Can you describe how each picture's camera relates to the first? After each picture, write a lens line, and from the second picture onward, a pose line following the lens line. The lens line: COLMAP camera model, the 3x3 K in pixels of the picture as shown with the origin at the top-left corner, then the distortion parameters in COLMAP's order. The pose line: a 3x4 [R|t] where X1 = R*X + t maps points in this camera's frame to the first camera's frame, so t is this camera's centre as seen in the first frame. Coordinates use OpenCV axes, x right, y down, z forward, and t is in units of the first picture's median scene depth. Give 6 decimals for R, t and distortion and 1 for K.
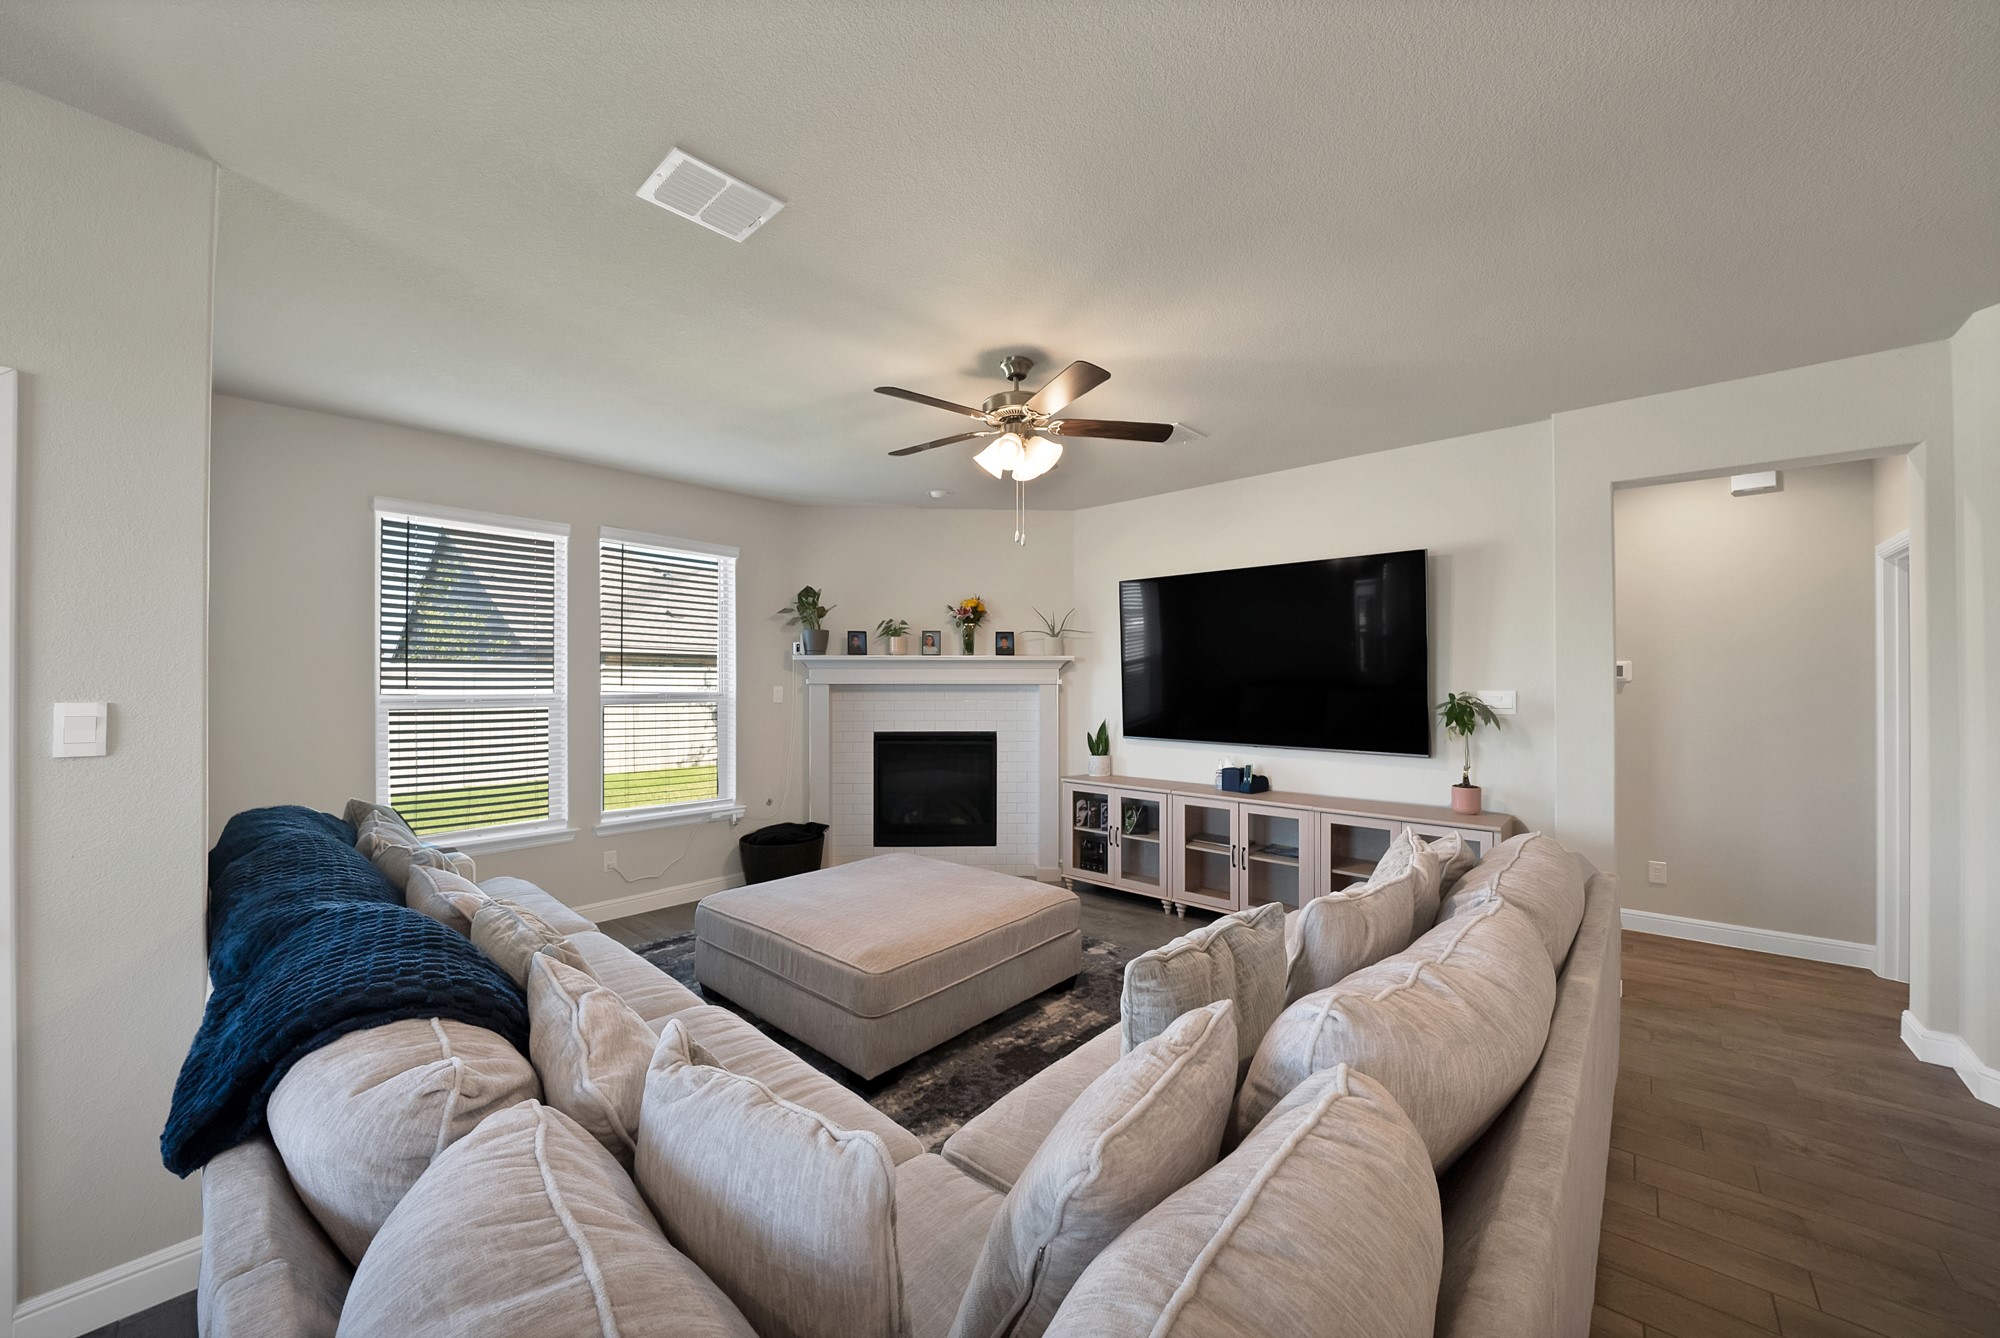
lens RADIAL K [[722.9, 0, 992.2], [0, 722.9, 680.1], [0, 0, 1]] dist [-0.012872, 0.000375]
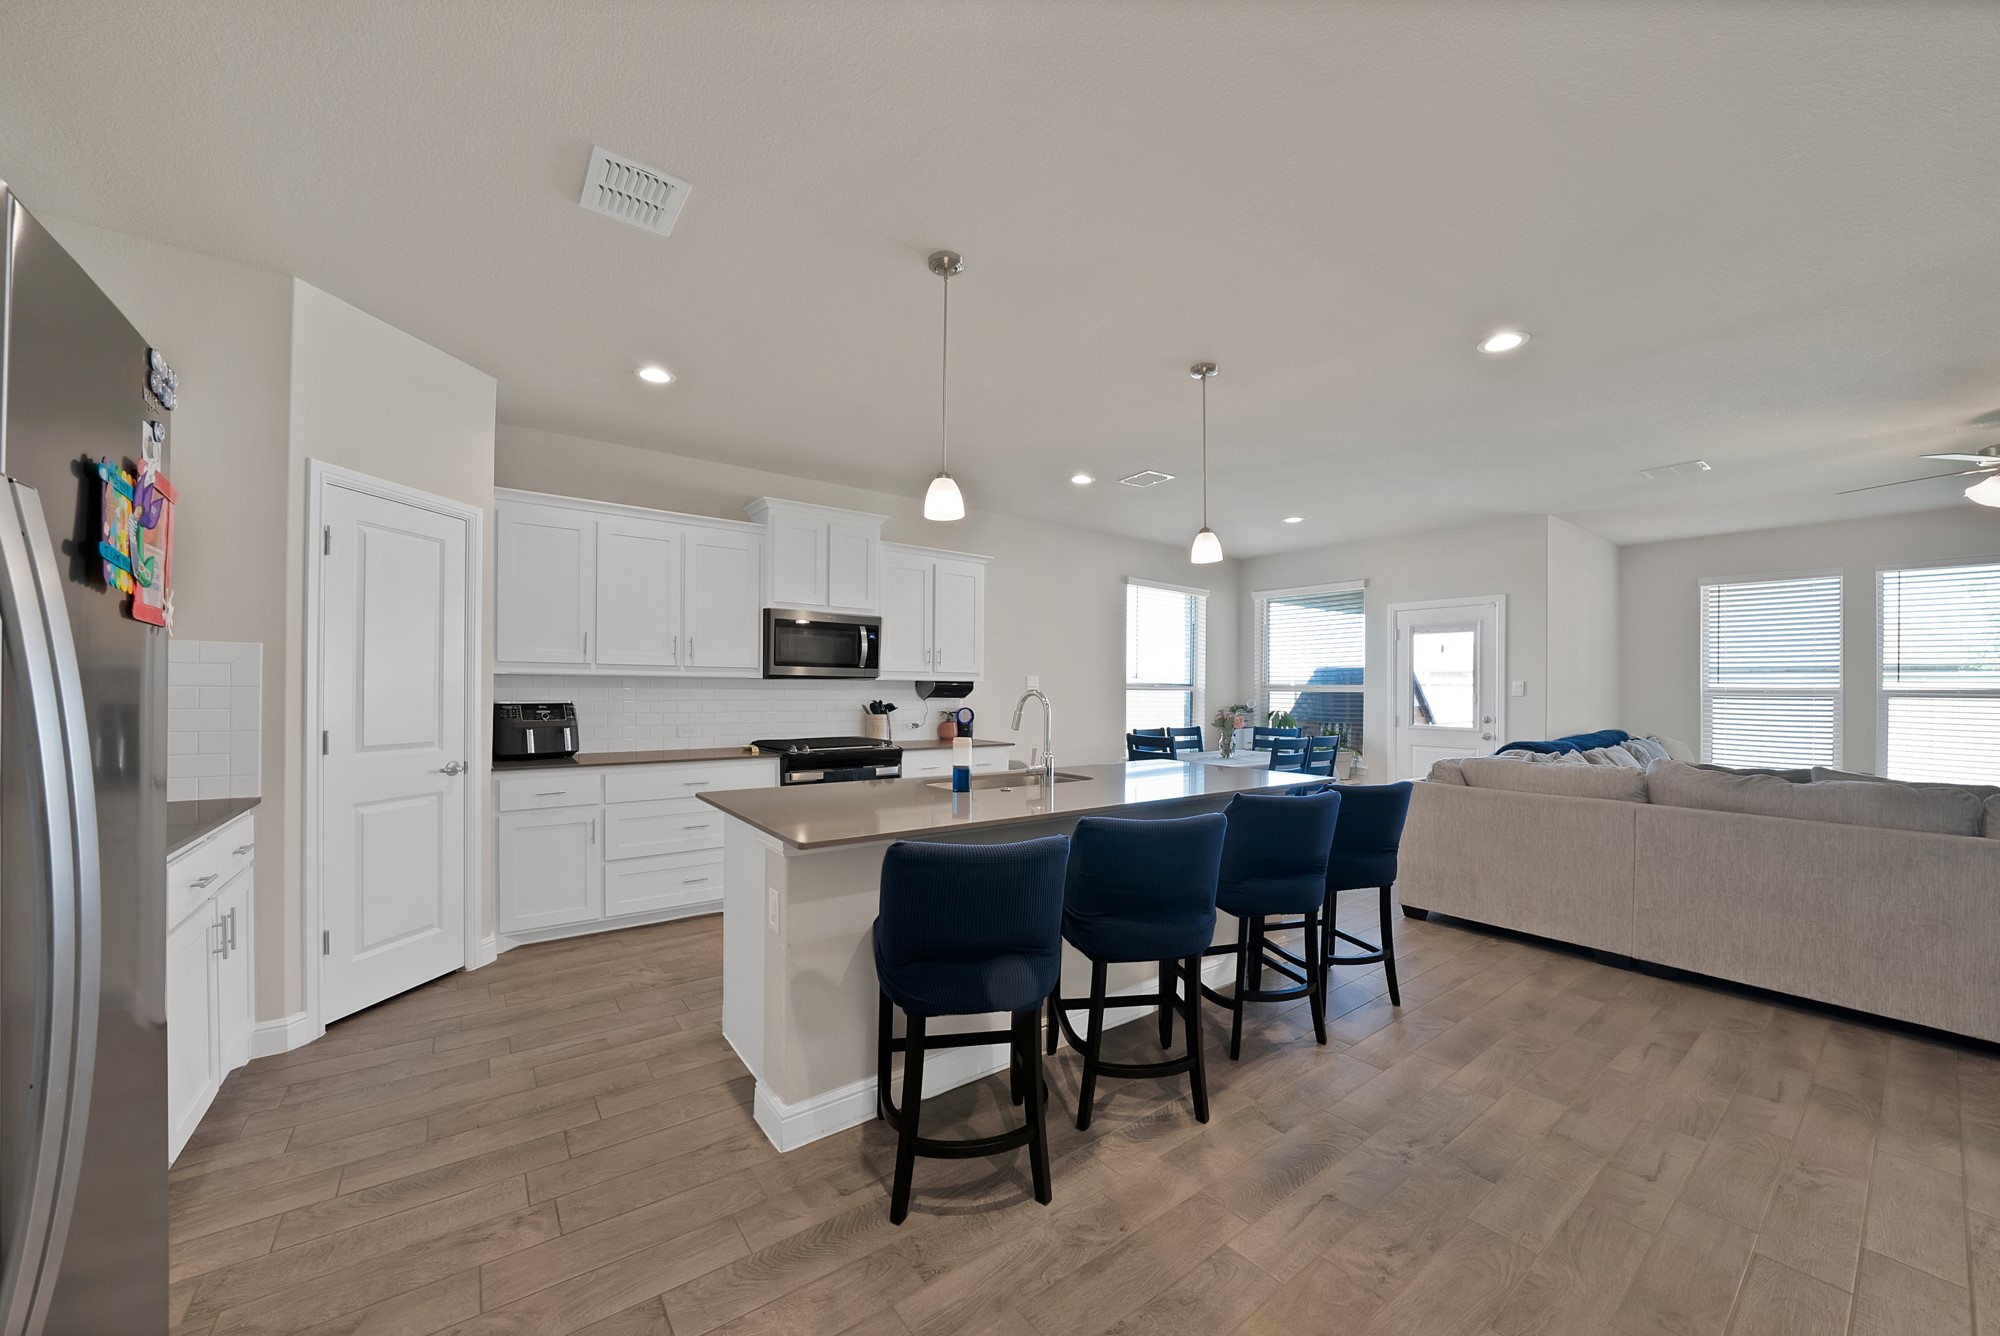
lens RADIAL K [[740.6, 0, 994.3], [0, 740.6, 689.1], [0, 0, 1]] dist [-0.017872, 0.000272]
pose [[-0.186045, -0.001939, -0.982539, 0.903420], [-0.007016, 0.999975, -0.000644, 0.027942], [0.982516, 0.006773, -0.186054, -0.296672]]
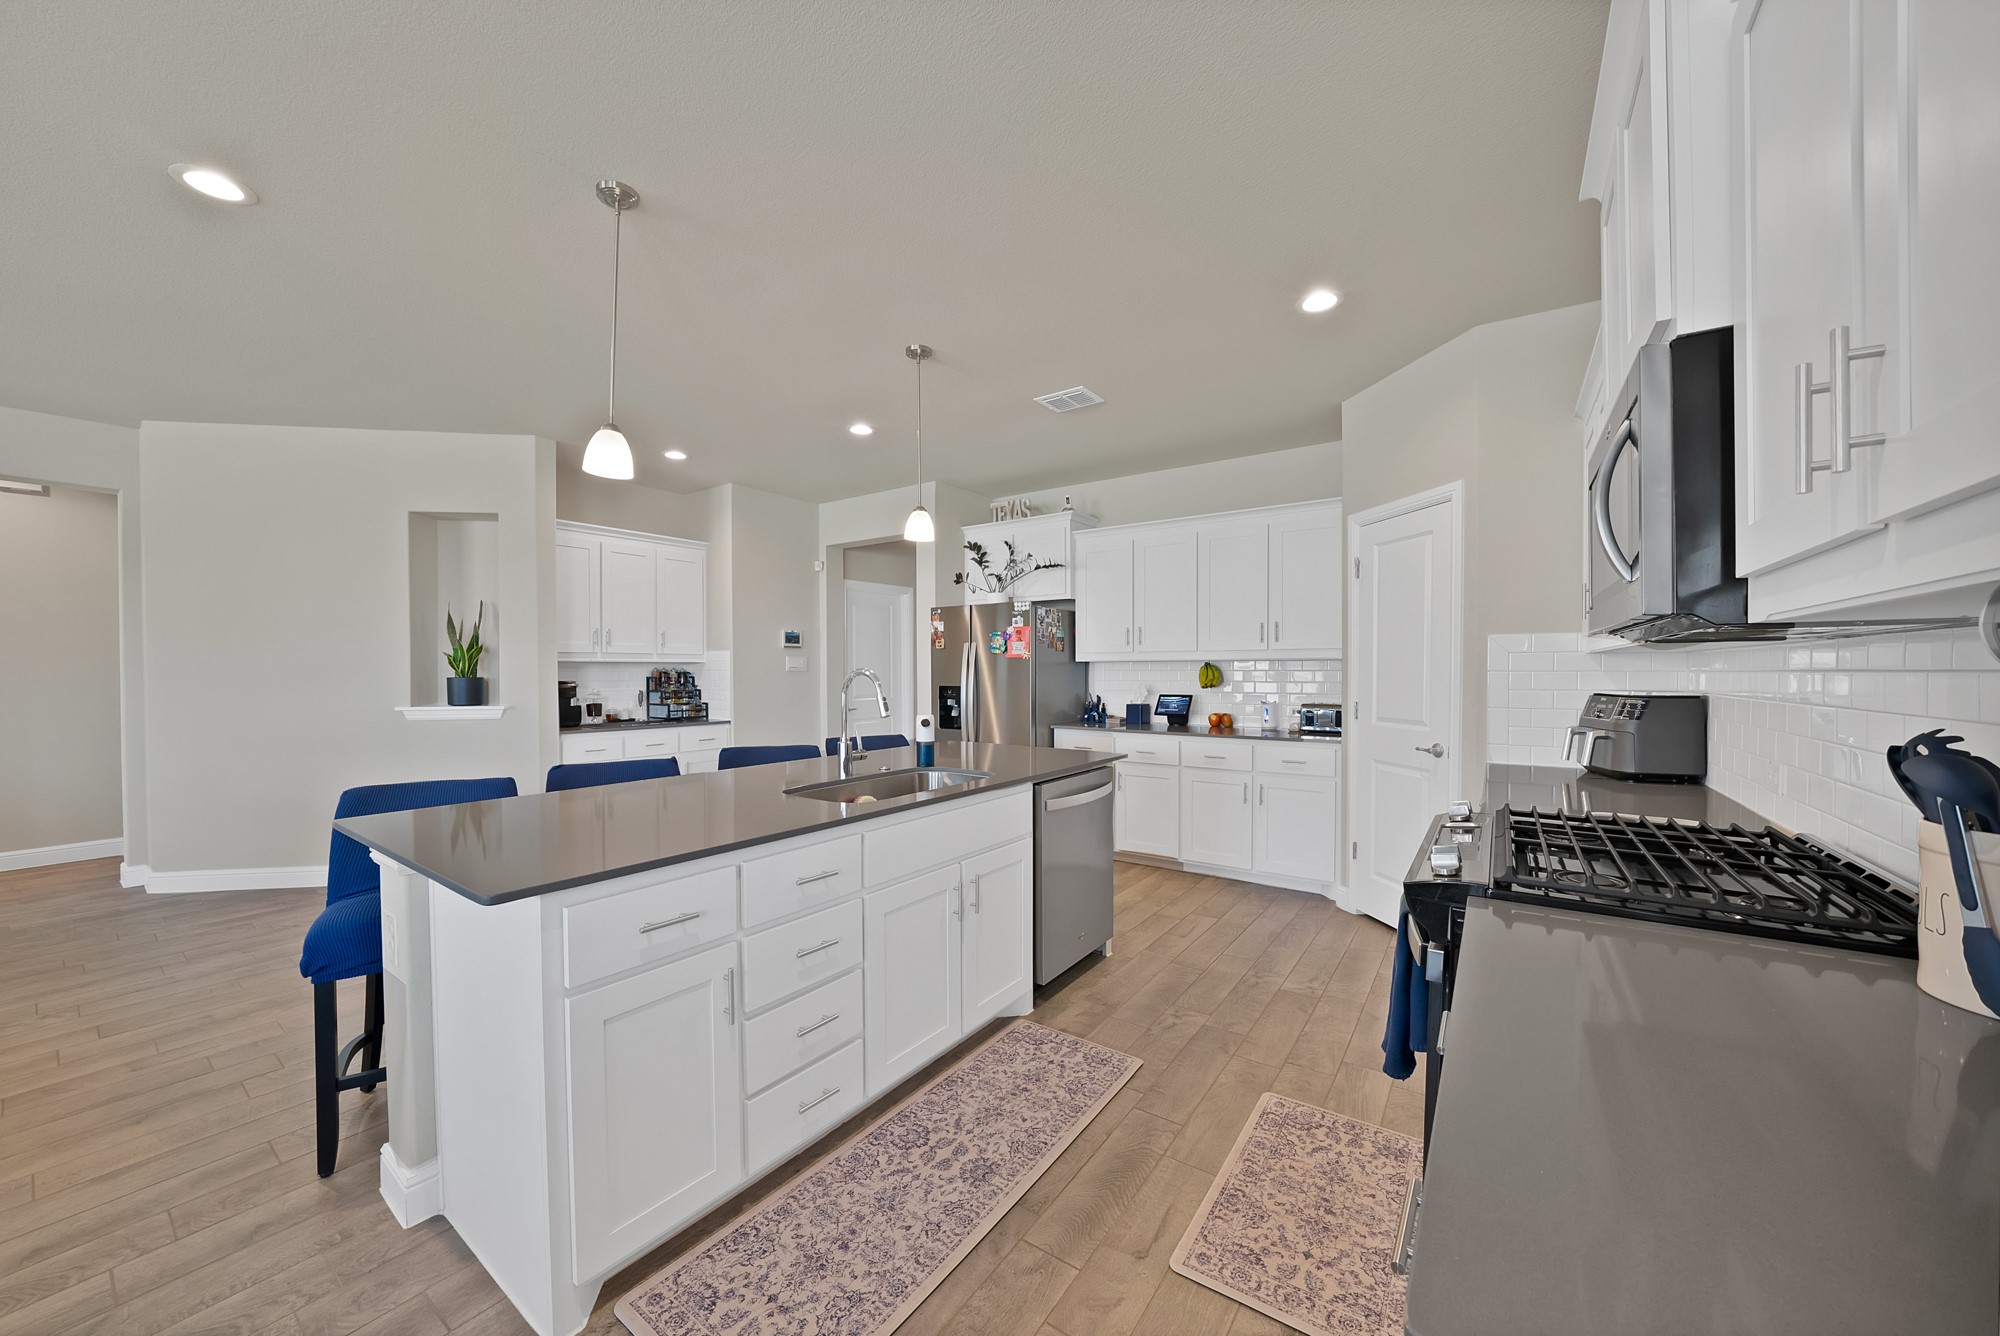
lens RADIAL K [[722.2, 0, 997.7], [0, 722.2, 676.3], [0, 0, 1]] dist [-0.020204, 0.000183]
pose [[-0.127143, -0.009601, 0.991838, -0.222117], [-0.001281, 0.999954, 0.009515, 0.027980], [-0.991884, -0.000061, -0.127149, -0.409262]]
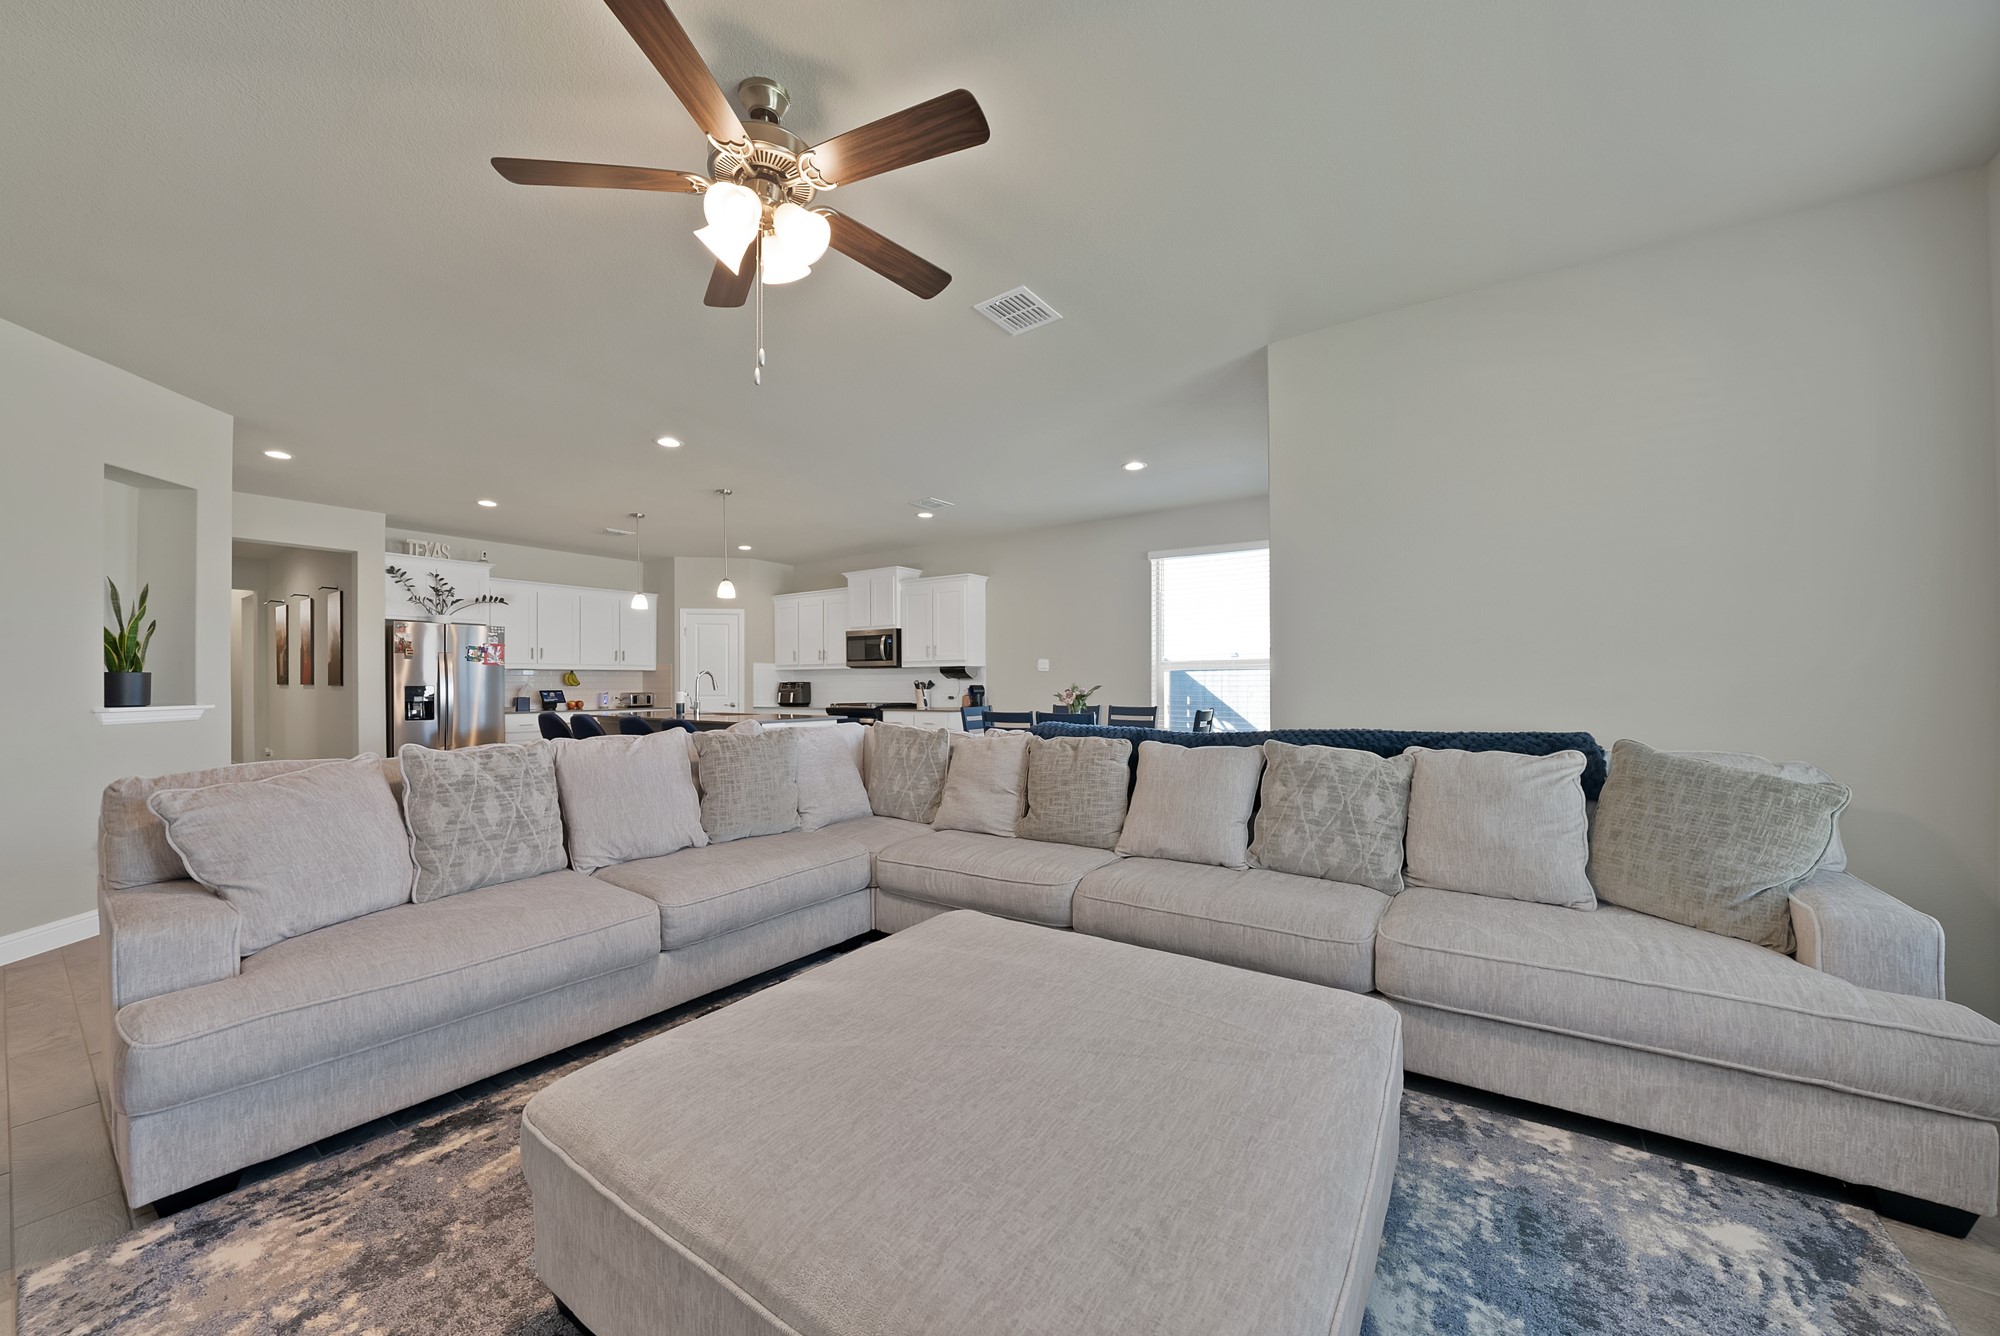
lens RADIAL K [[723.4, 0, 991.5], [0, 723.4, 687.1], [0, 0, 1]] dist [-0.030995, 0.000022]
pose [[-0.992470, 0.004808, -0.122392, -0.046896], [0.004505, 0.999986, 0.002756, 0.055147], [0.122404, 0.002184, -0.992478, 0.941336]]
